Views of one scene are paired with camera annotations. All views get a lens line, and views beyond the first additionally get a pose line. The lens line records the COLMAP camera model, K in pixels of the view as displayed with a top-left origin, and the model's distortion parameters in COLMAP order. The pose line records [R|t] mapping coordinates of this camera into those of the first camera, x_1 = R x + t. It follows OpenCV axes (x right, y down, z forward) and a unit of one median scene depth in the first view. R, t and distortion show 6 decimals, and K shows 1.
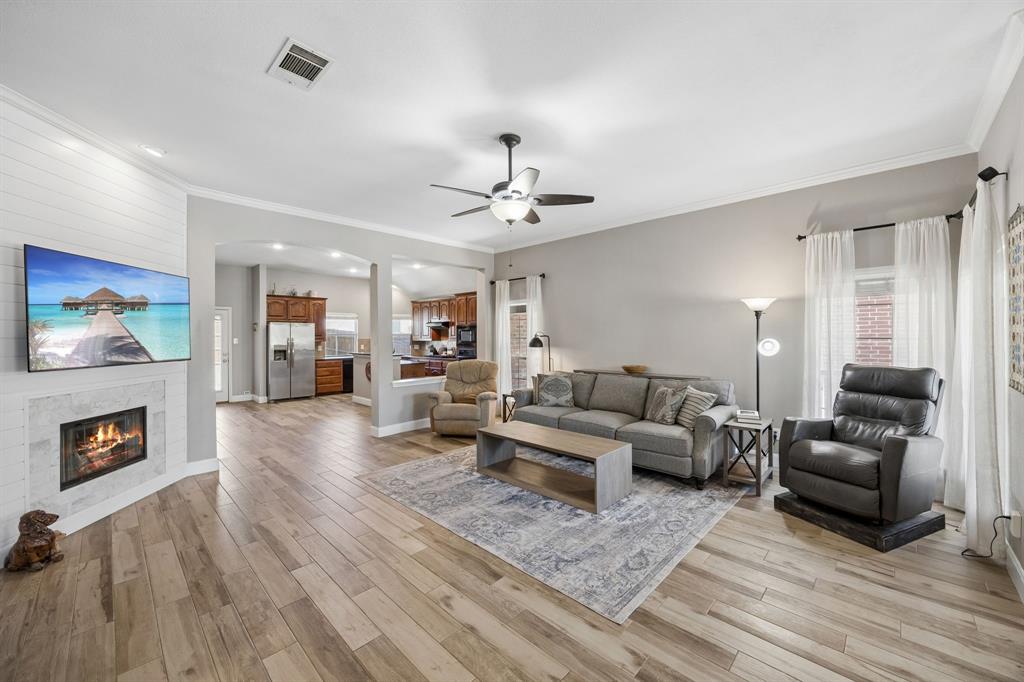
lens RADIAL K [[391.3, 0, 528.1], [0, 391.3, 336.0], [0, 0, 1]] dist [-0.005721, 0.000621]
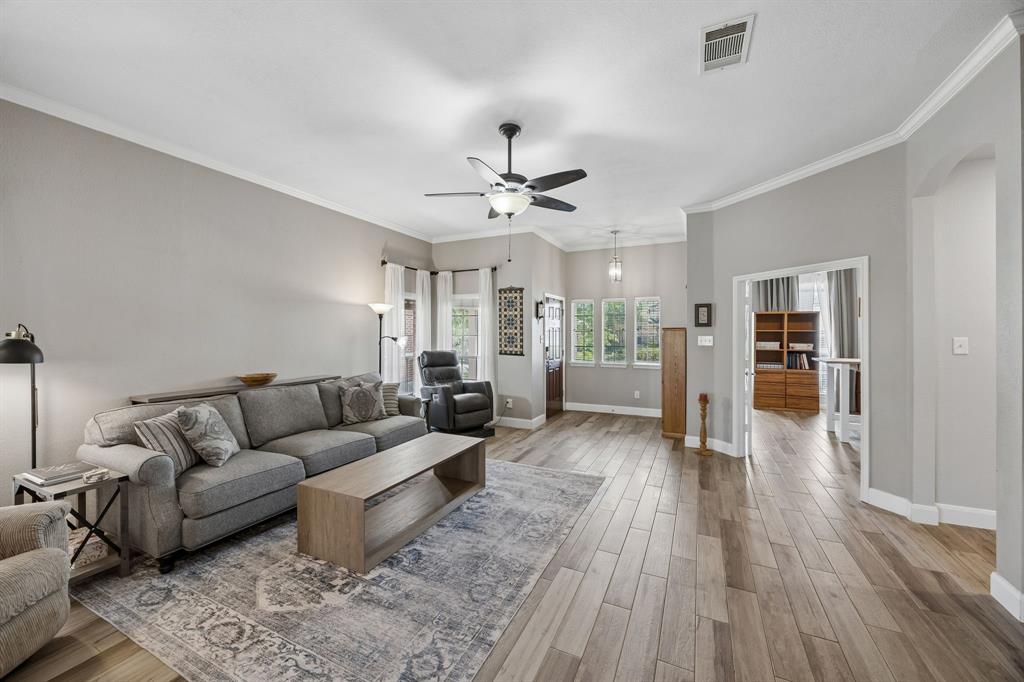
lens RADIAL K [[391.3, 0, 503.7], [0, 391.3, 336.6], [0, 0, 1]] dist [-0.005721, 0.000621]
pose [[-0.271883, -0.003529, 0.962324, -0.898142], [0.008402, 0.999946, 0.006041, 0.003921], [-0.962294, 0.009728, -0.271839, 1.186913]]
